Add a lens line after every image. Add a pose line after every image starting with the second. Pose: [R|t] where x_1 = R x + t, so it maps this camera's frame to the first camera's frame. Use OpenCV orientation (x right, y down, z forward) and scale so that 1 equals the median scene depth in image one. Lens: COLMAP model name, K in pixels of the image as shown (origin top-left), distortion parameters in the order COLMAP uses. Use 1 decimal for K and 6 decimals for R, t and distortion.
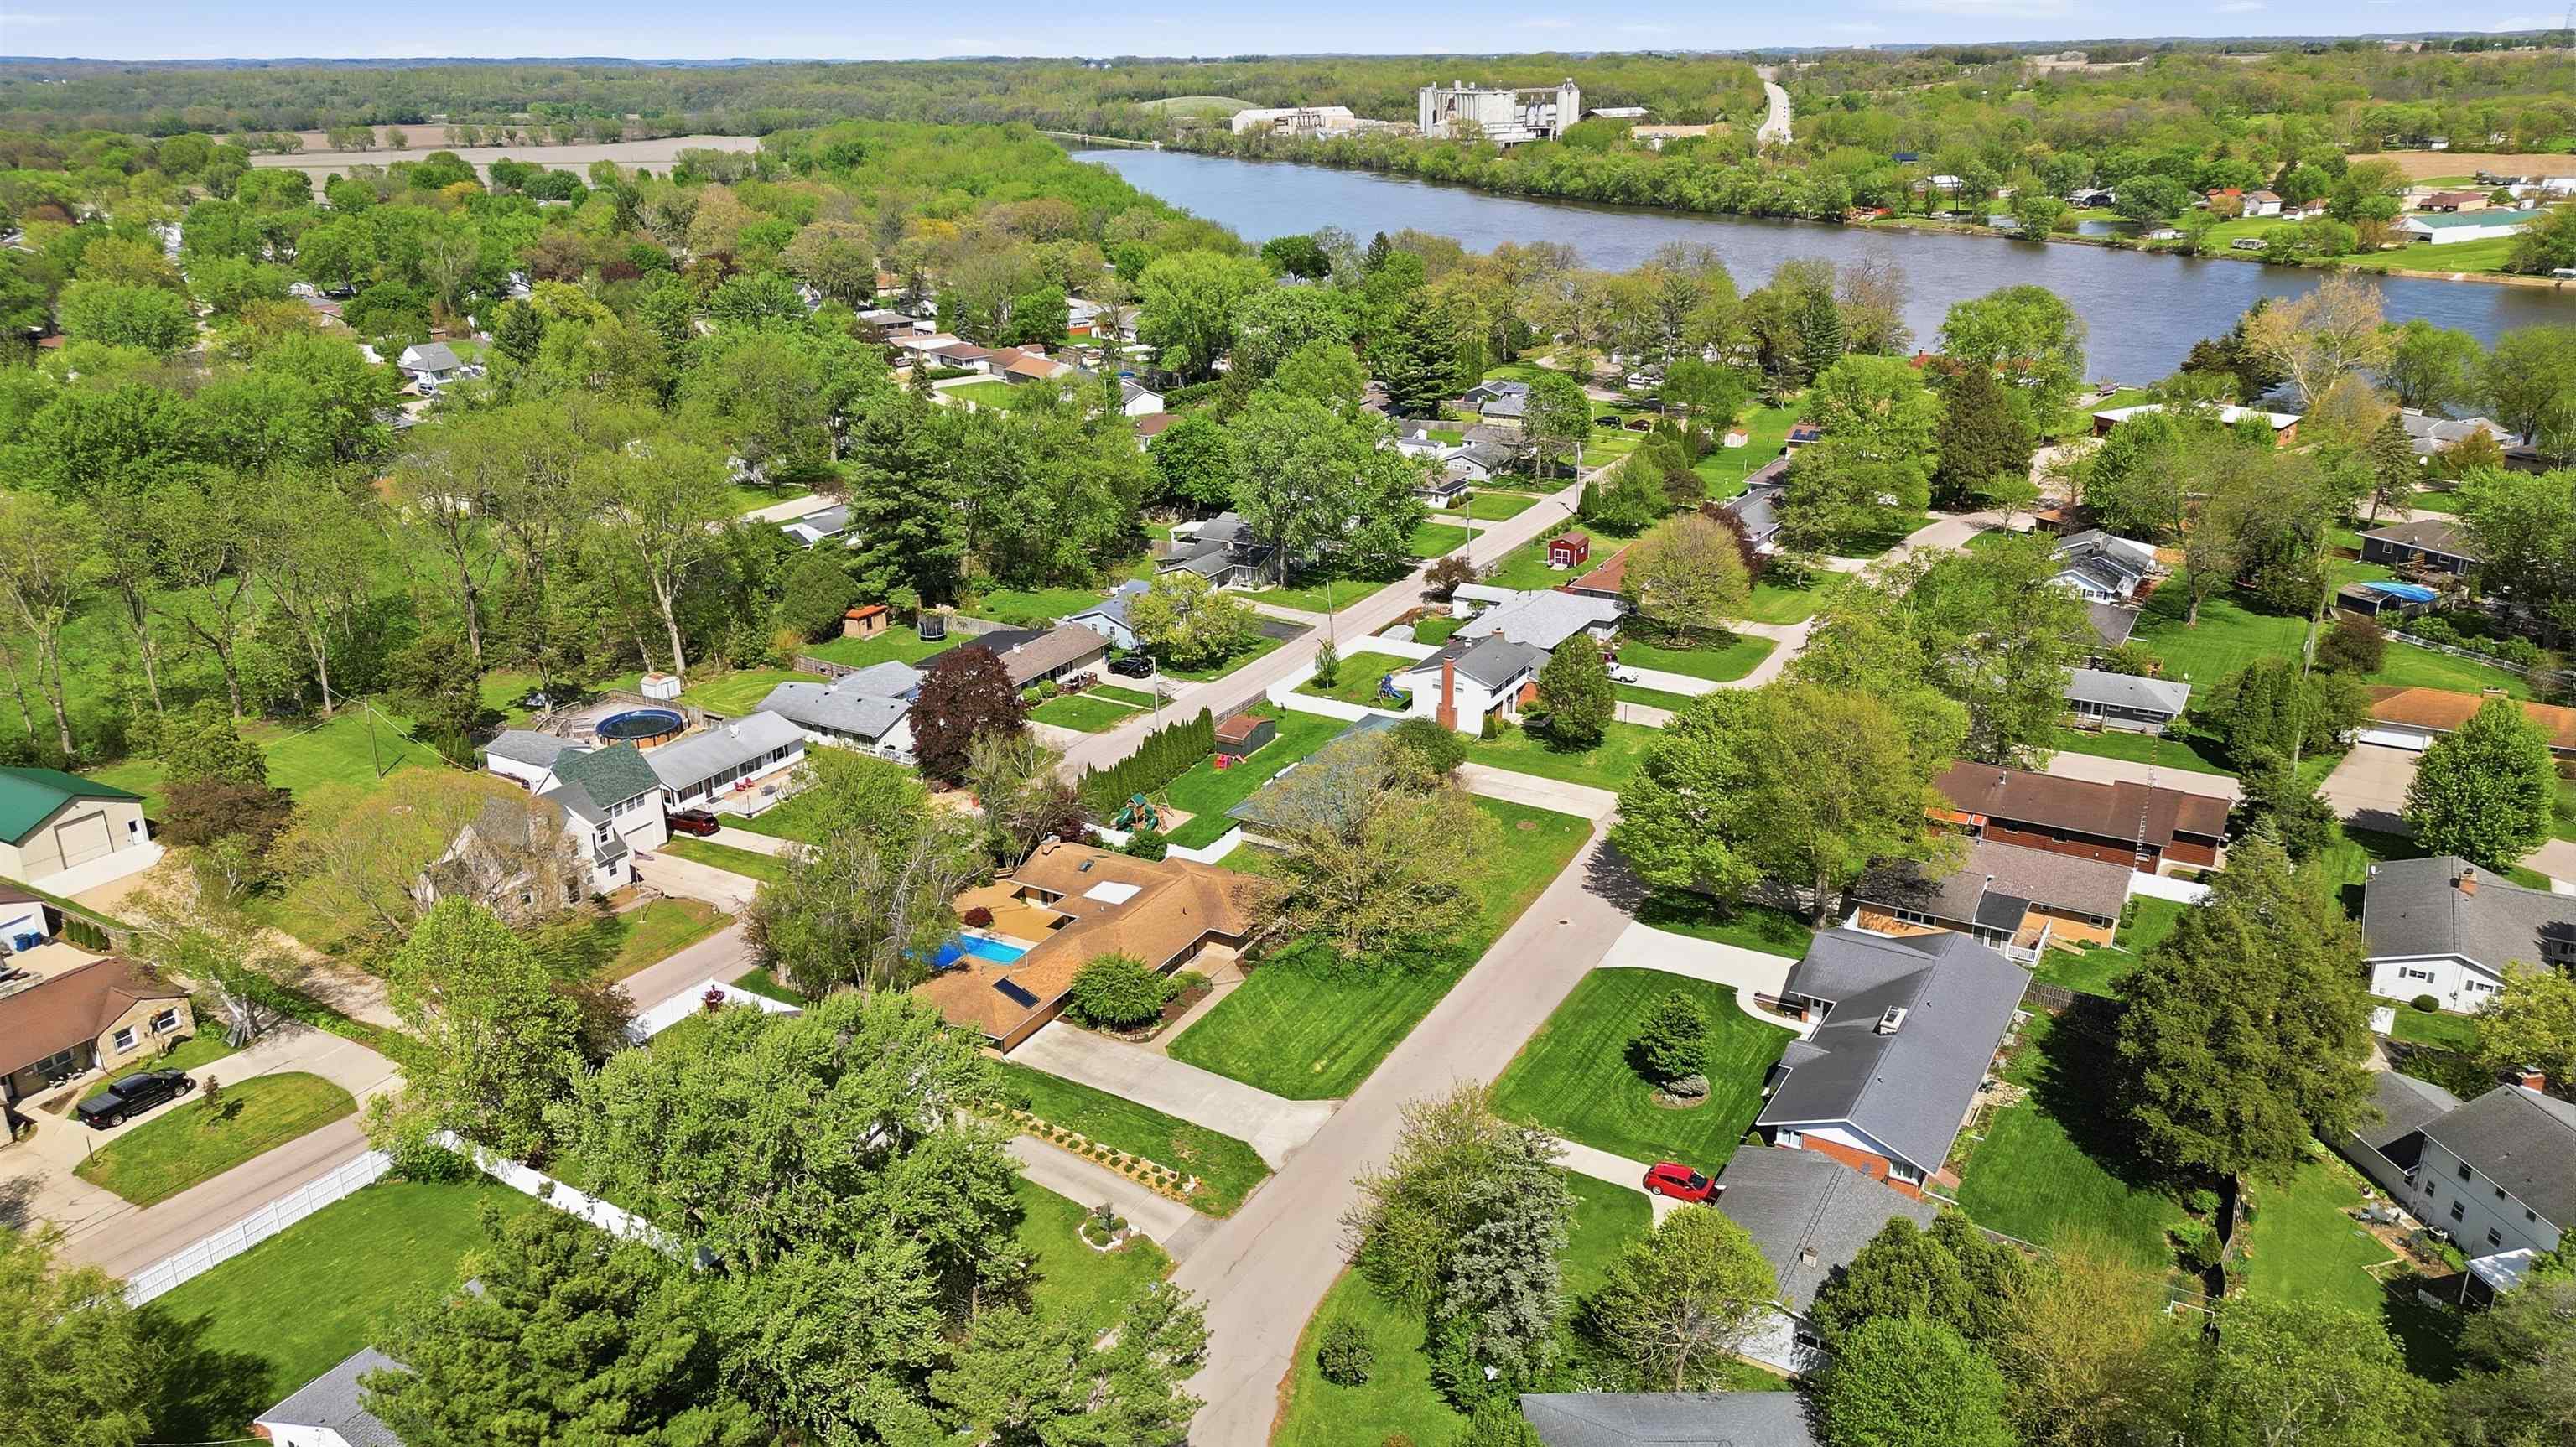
lens RADIAL K [[1765.4, 0, 1288.0], [0, 1765.4, 723.5], [0, 0, 1]] dist [0.040919, -0.000625]
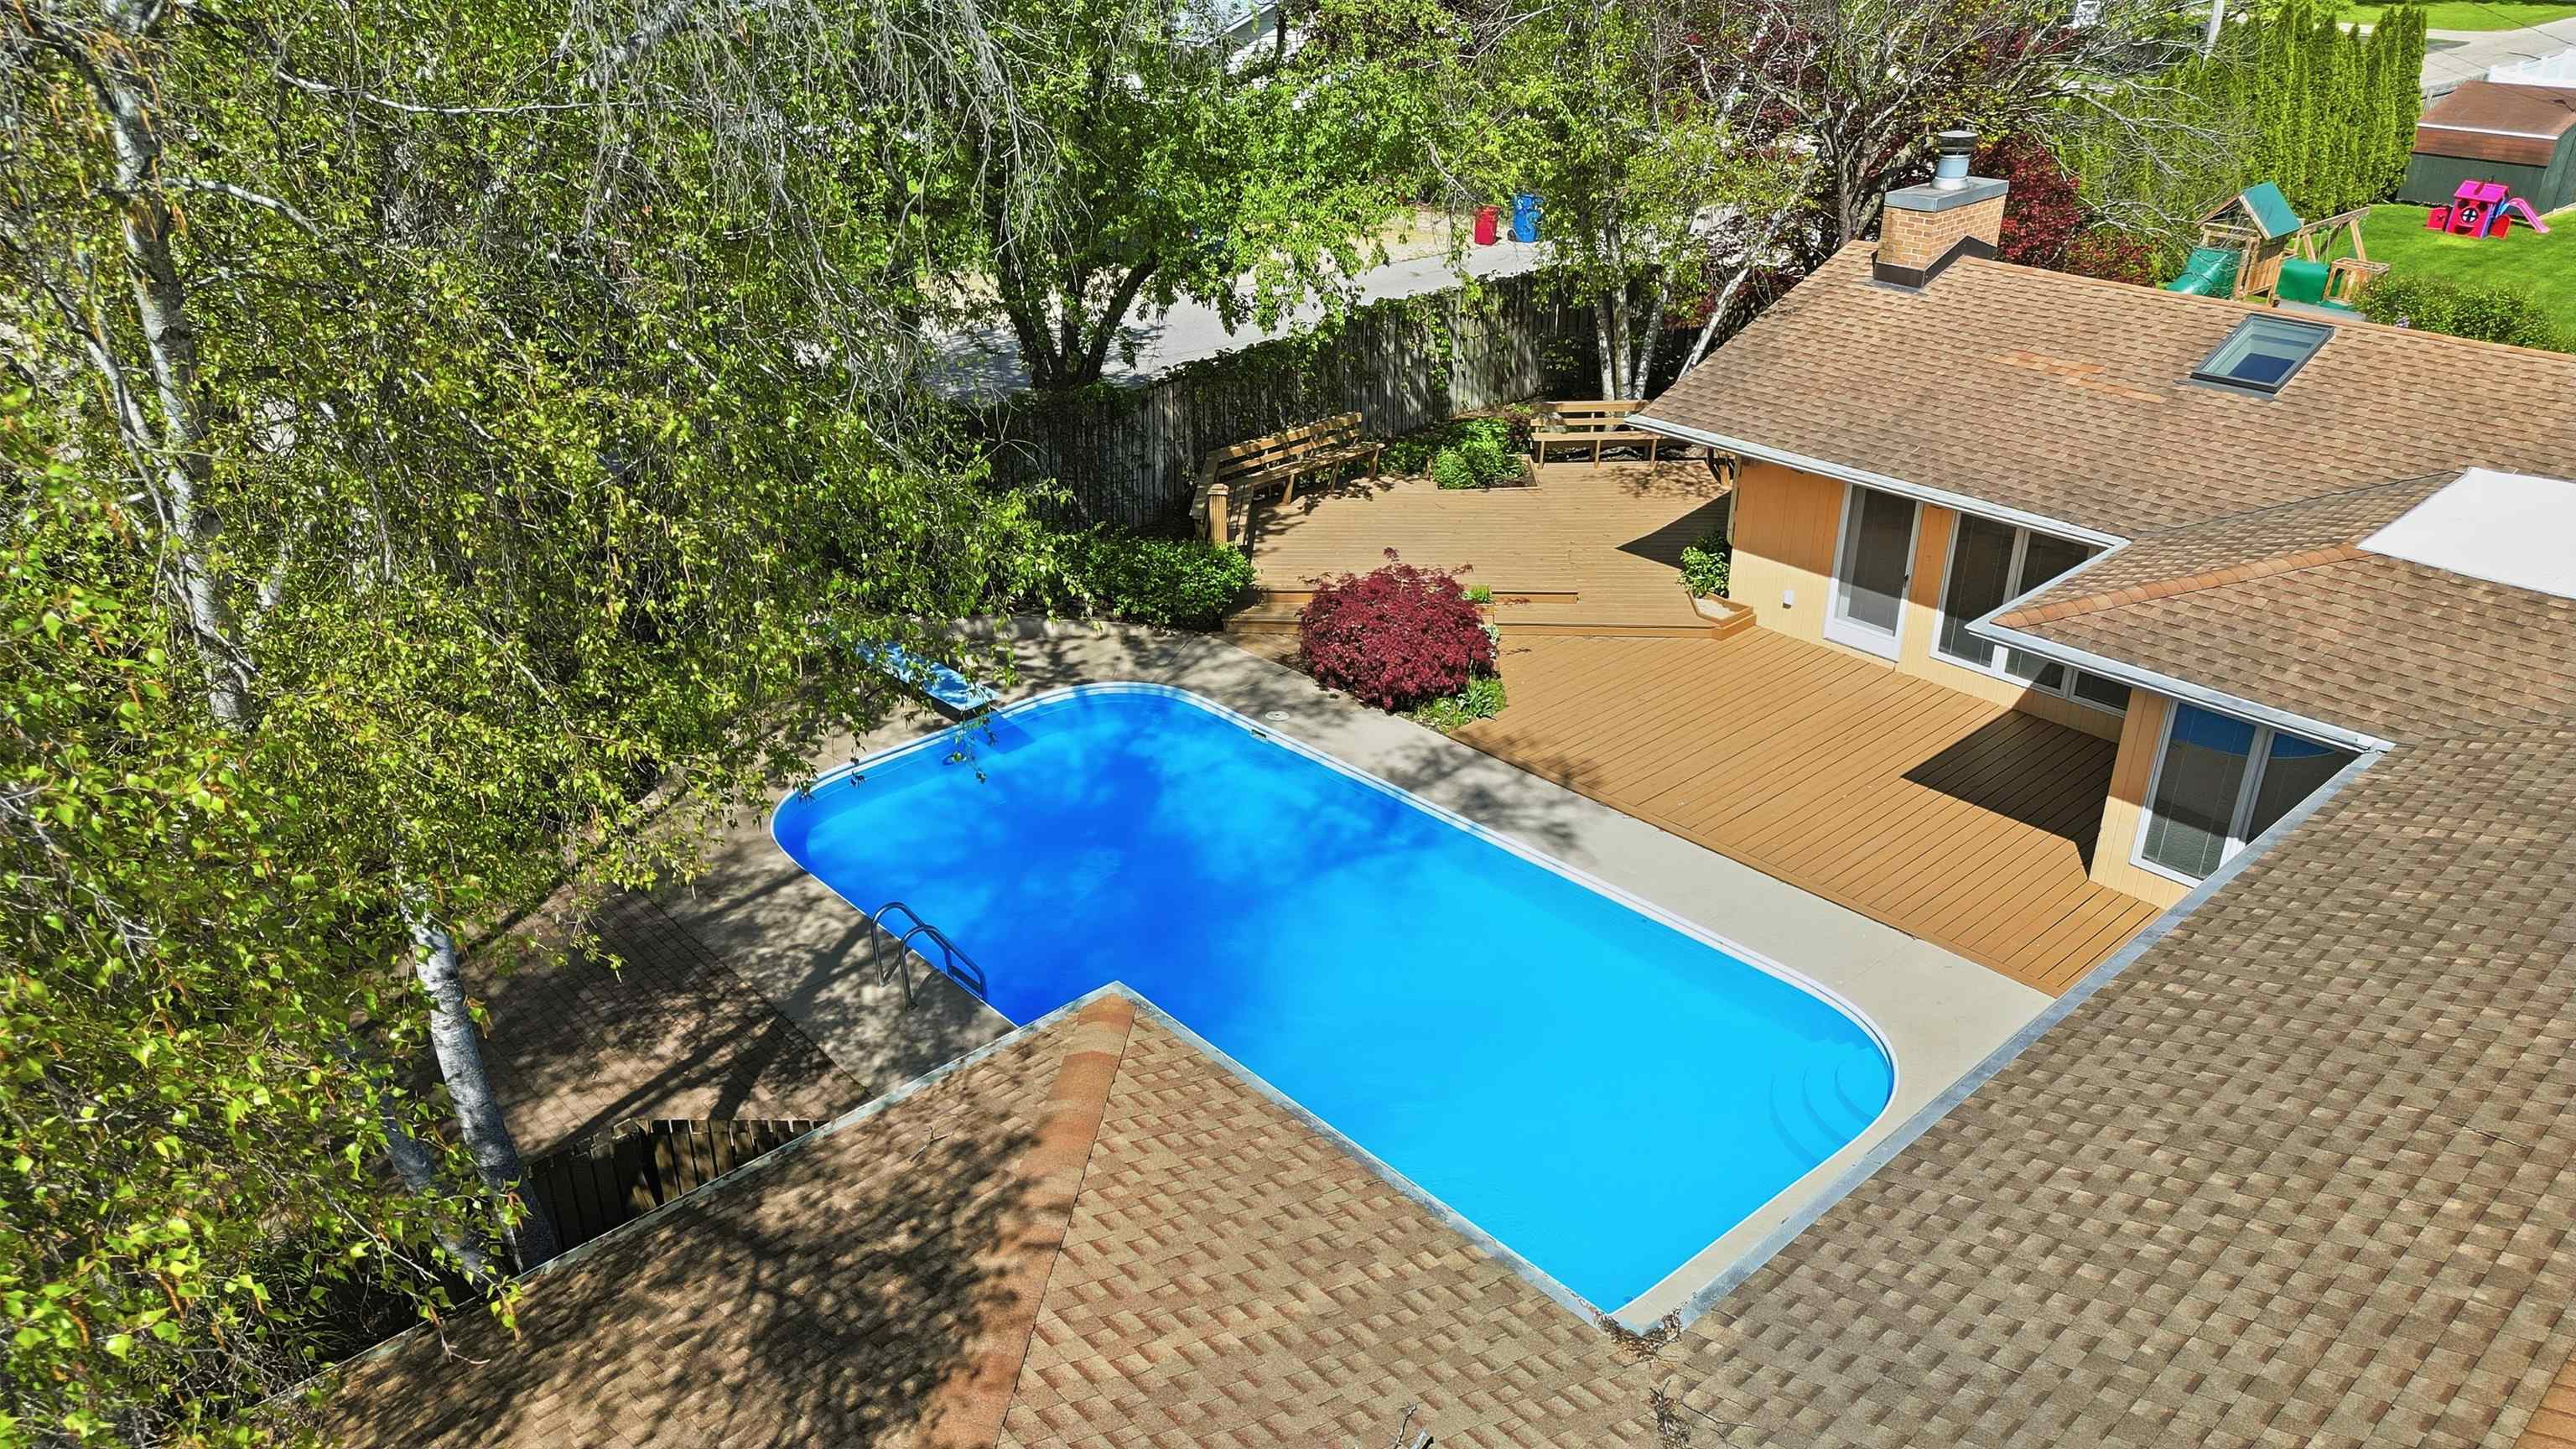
lens RADIAL K [[1765.6, 0, 1288.0], [0, 1765.6, 724.5], [0, 0, 1]] dist [0.040919, -0.000625]
pose [[0.957300, 0.130818, -0.257806, -0.144014], [-0.105993, 0.988484, 0.108004, 0.100431], [0.268966, -0.076066, 0.960141, 0.850859]]
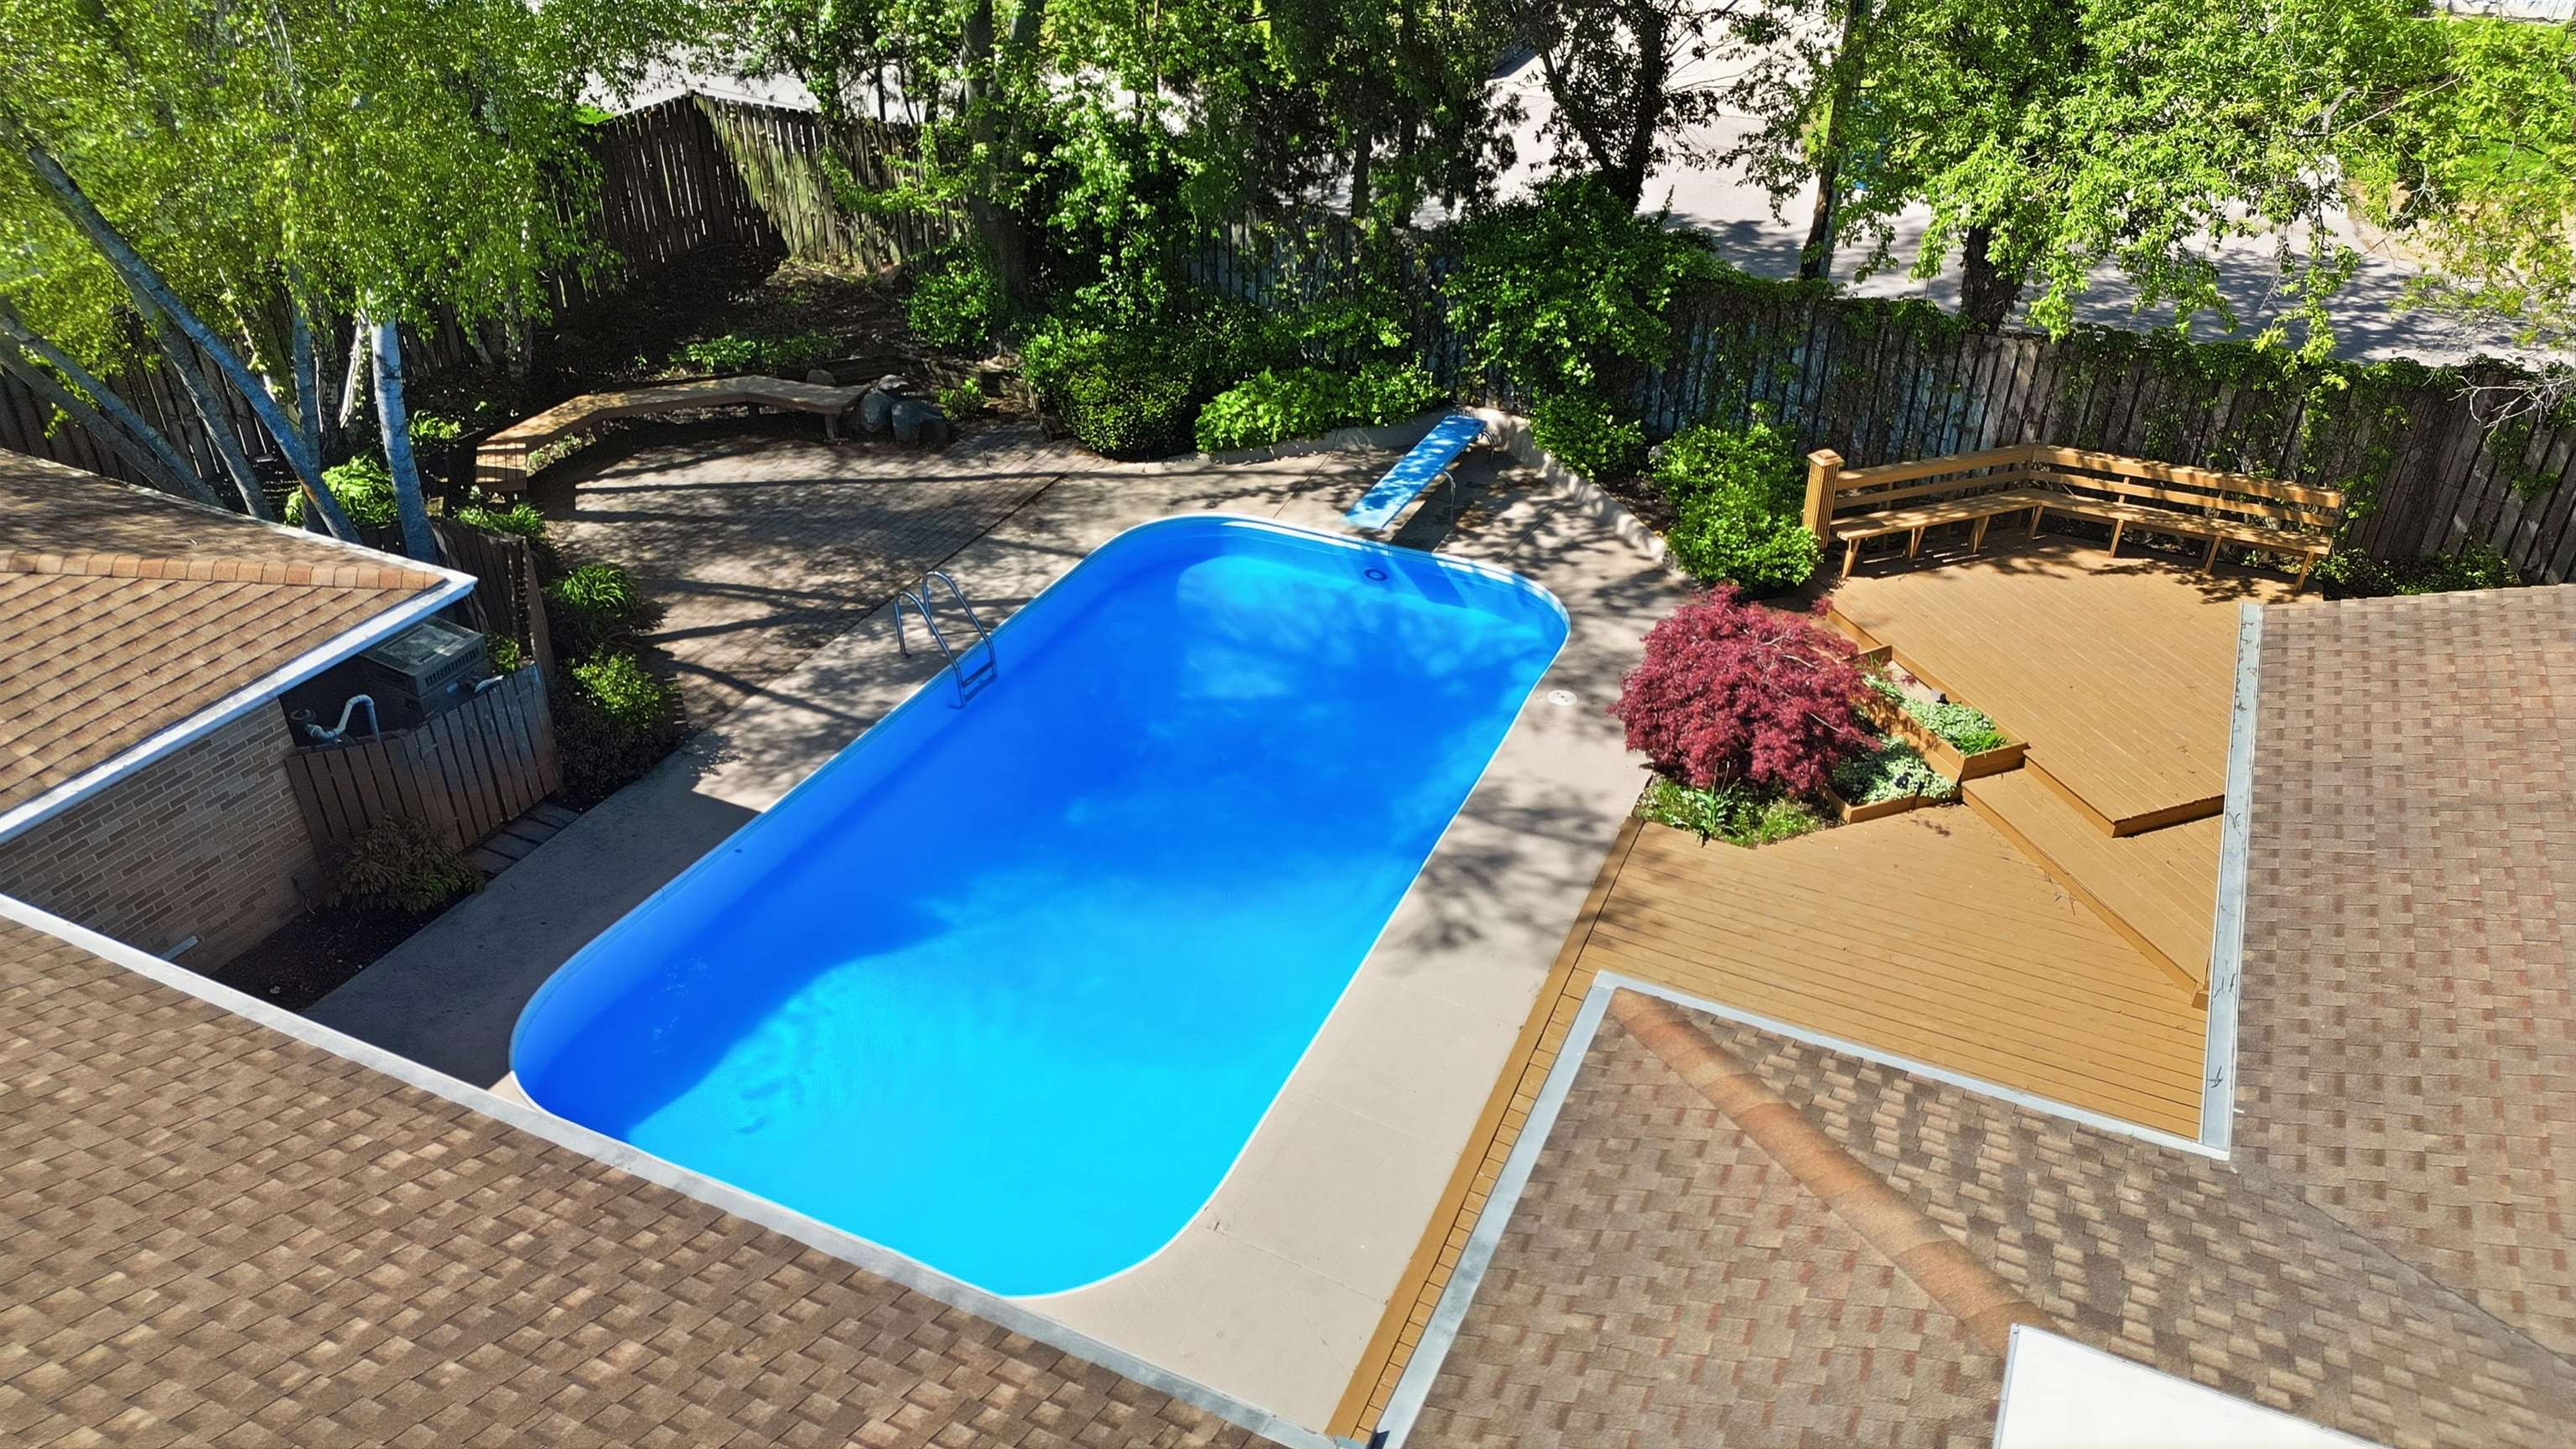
lens RADIAL K [[1765.6, 0, 1288.0], [0, 1765.6, 724.5], [0, 0, 1]] dist [0.040919, -0.000625]
pose [[0.090328, 0.544535, -0.833860, -0.081502], [-0.352101, 0.800670, 0.484720, 0.064865], [0.931593, 0.249819, 0.264054, 0.937635]]
